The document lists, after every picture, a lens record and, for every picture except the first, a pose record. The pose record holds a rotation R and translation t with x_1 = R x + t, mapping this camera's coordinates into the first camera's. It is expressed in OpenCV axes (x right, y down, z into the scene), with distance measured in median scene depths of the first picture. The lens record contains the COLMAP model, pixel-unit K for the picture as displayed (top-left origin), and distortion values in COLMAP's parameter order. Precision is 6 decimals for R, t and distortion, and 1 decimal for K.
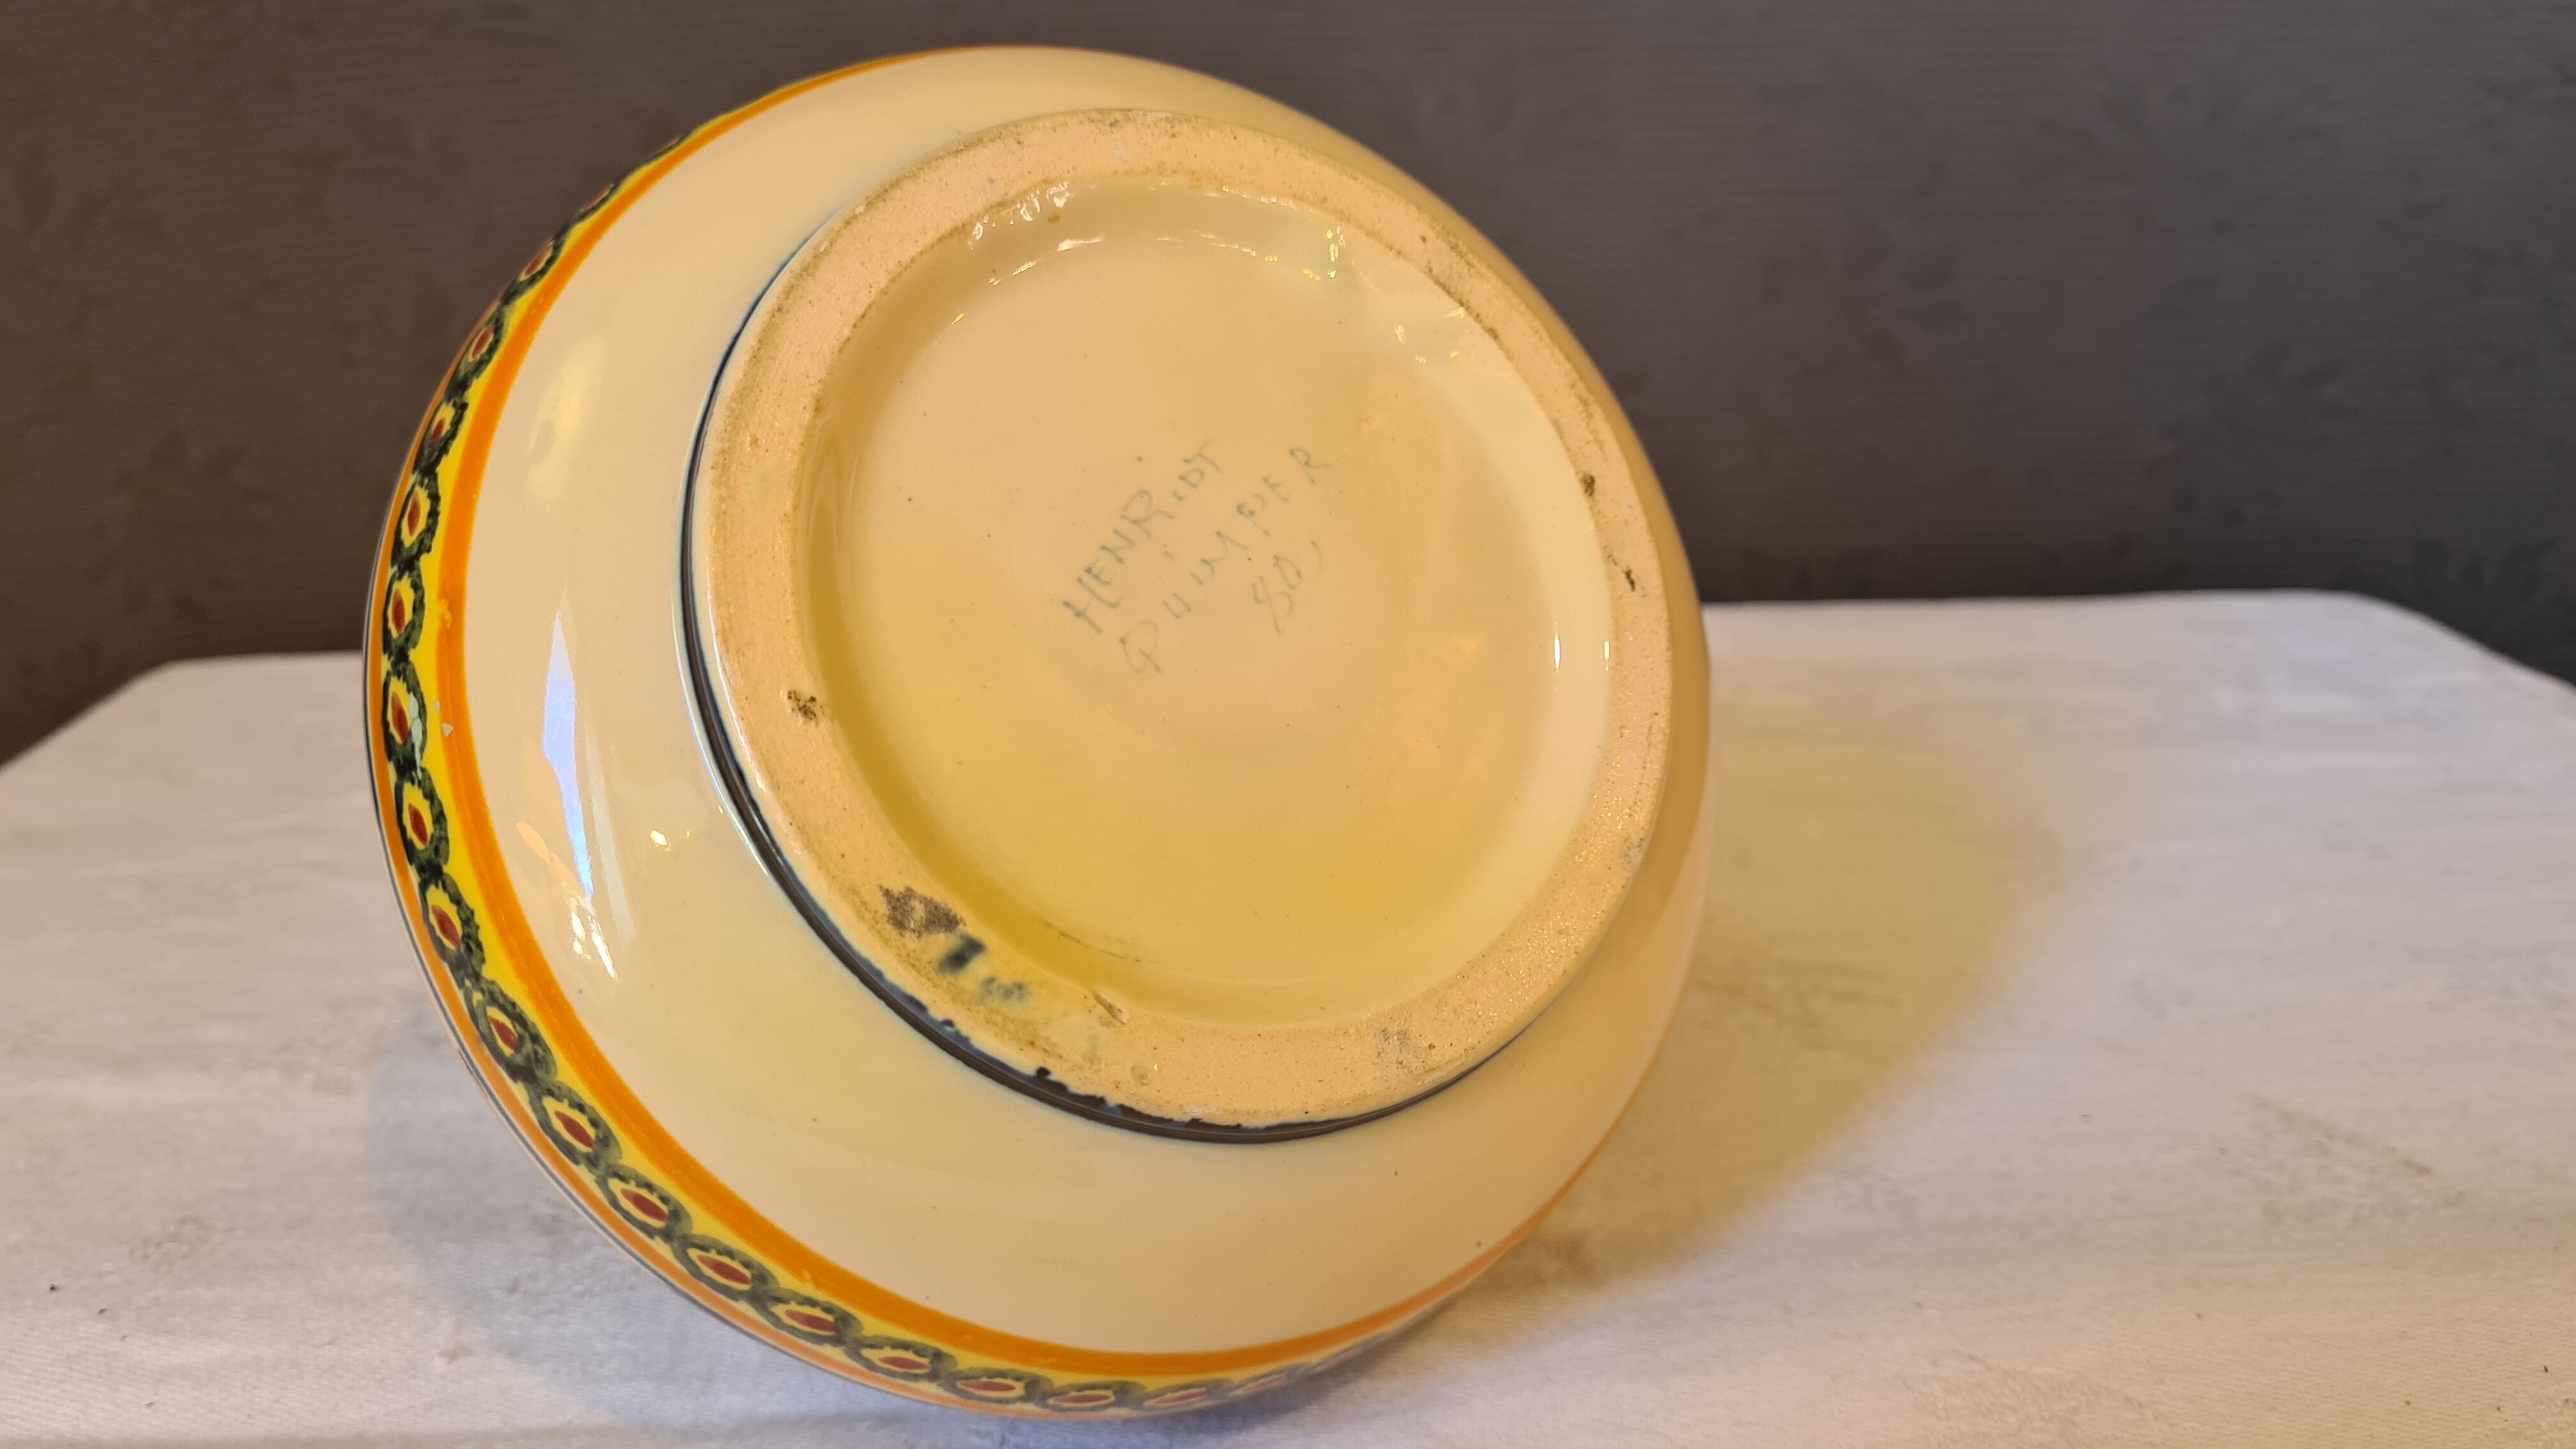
lens RADIAL K [[2061.3, 0, 1288.0], [0, 2061.3, 724.5], [0, 0, 1]] dist [0.004752, -0.001263]
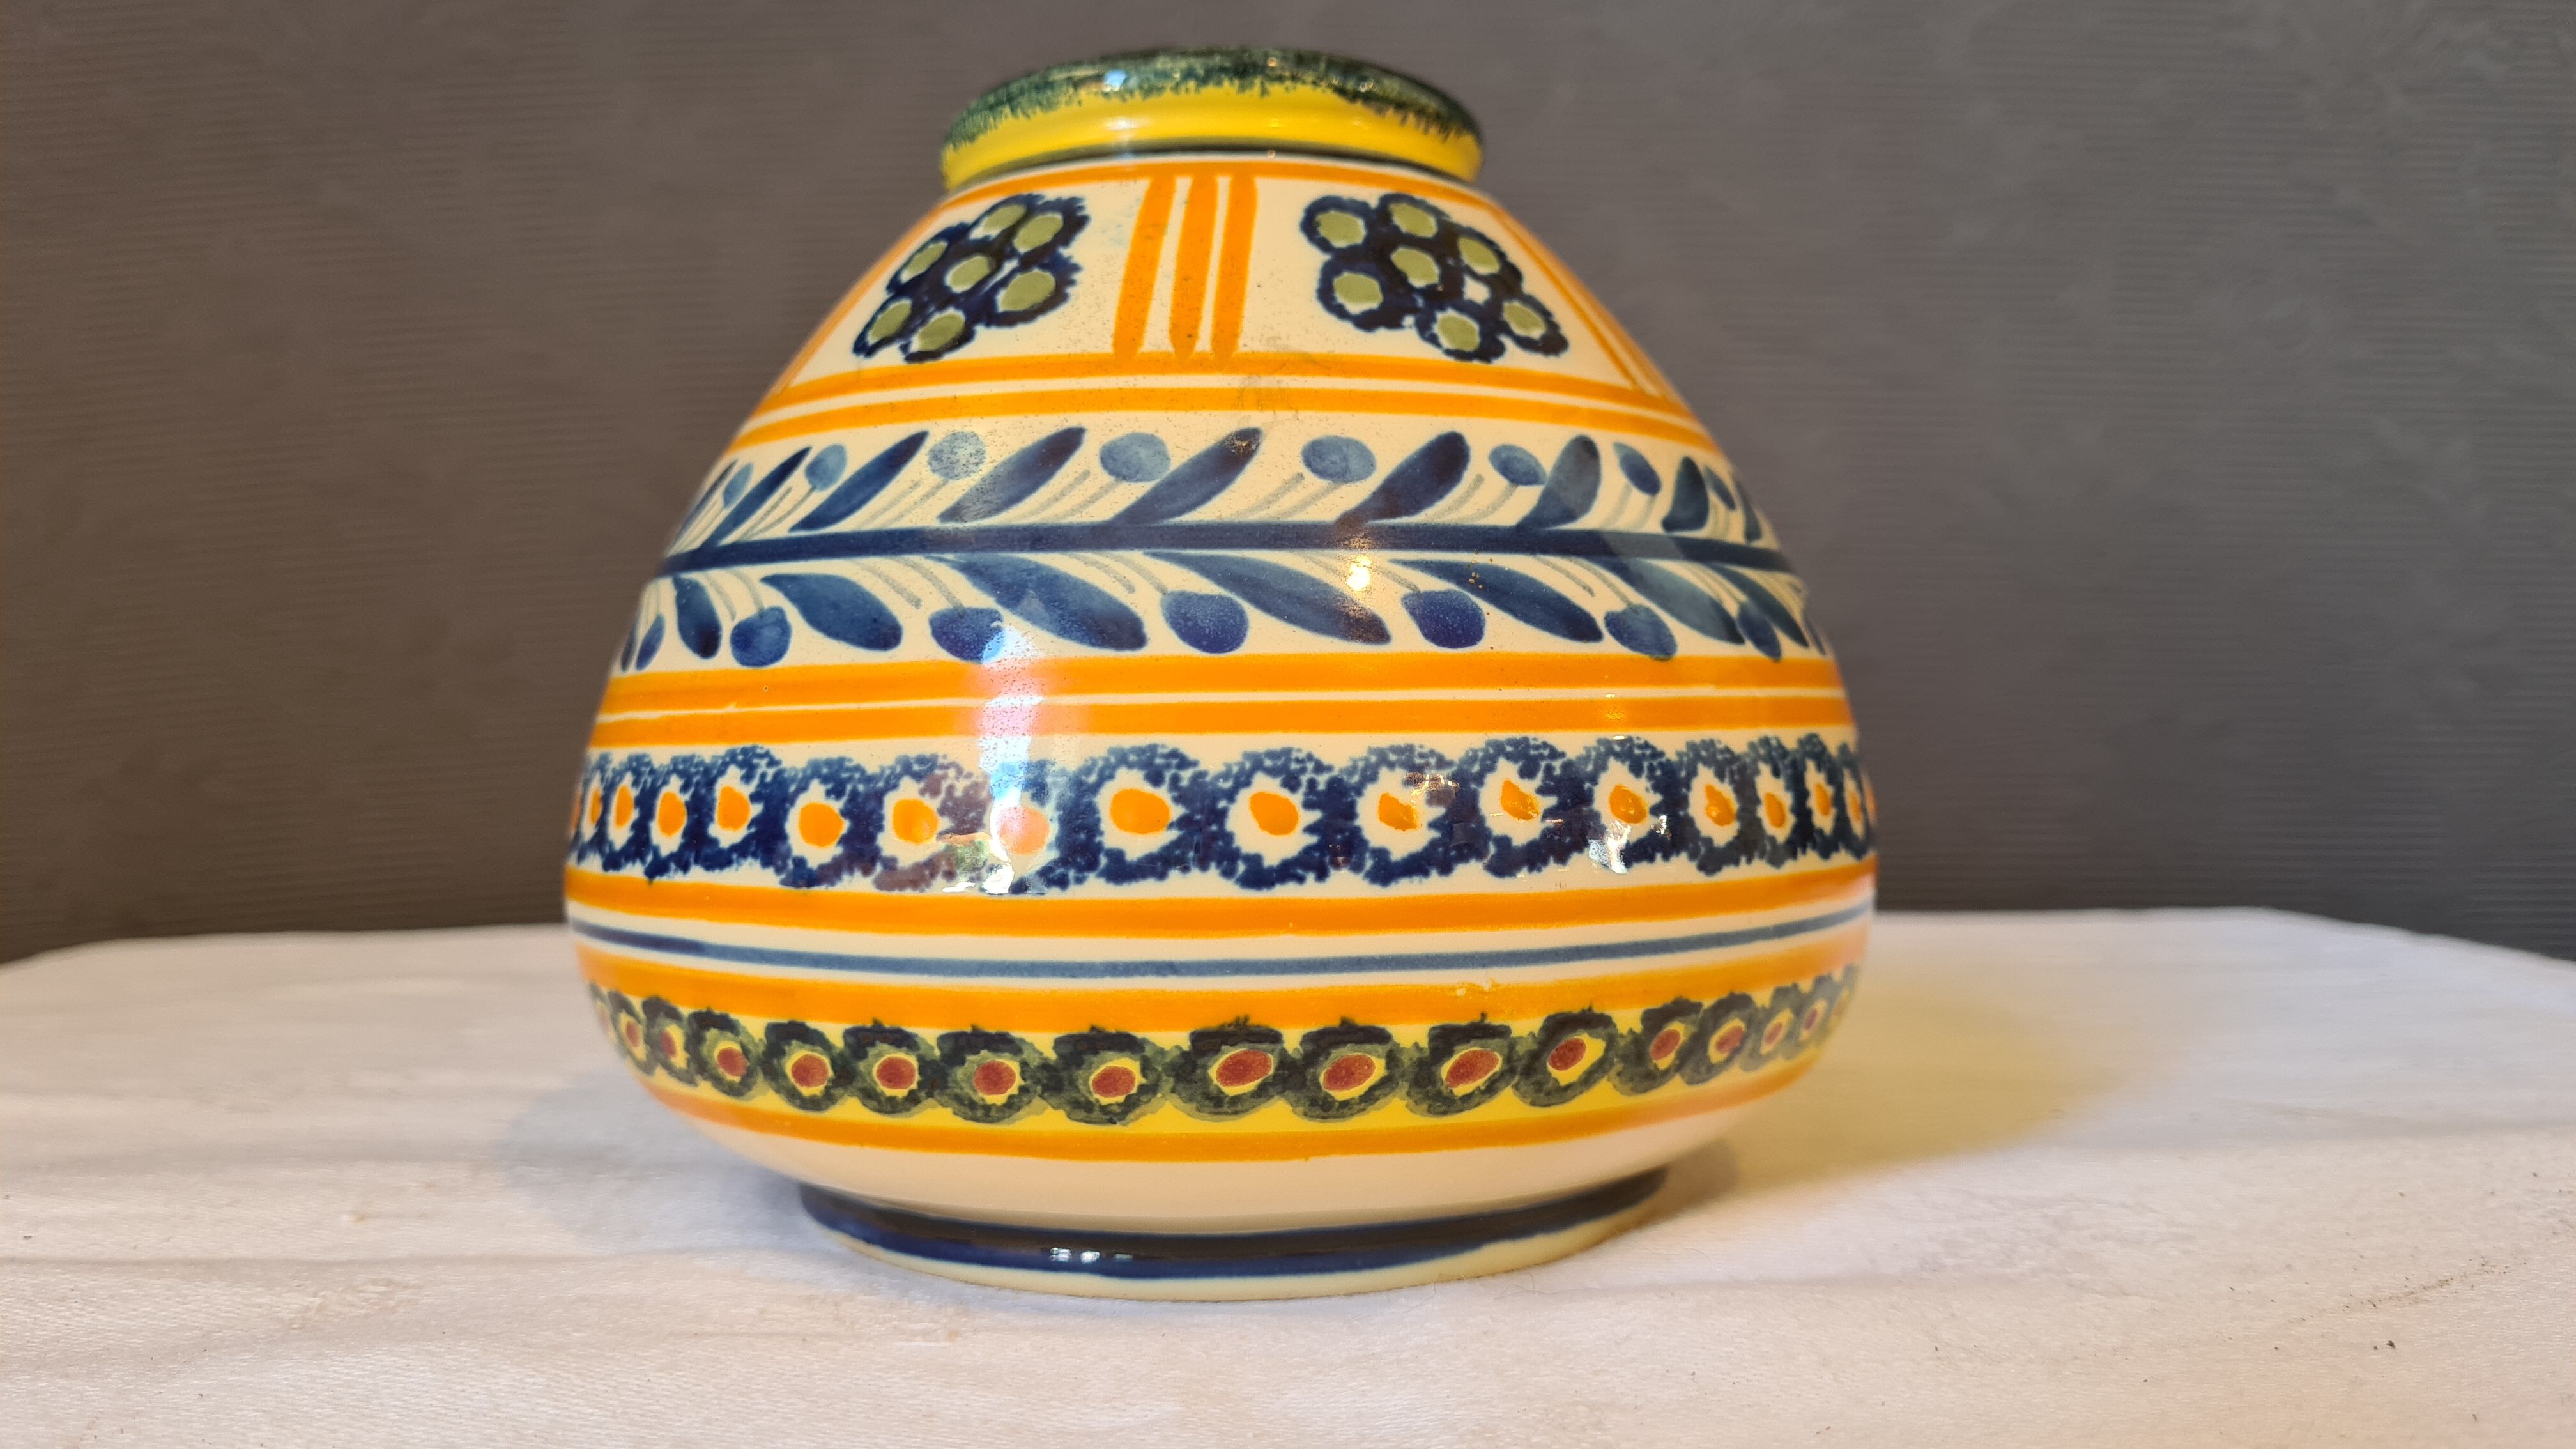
lens RADIAL K [[2068.5, 0, 1304.2], [0, 2068.5, 674.5], [0, 0, 1]] dist [-0.001718, -0.003848]
pose [[0.999112, 0.024958, 0.033931, -0.013814], [-0.012058, 0.941316, -0.337311, 0.375750], [-0.040359, 0.336603, 0.940781, 0.016153]]
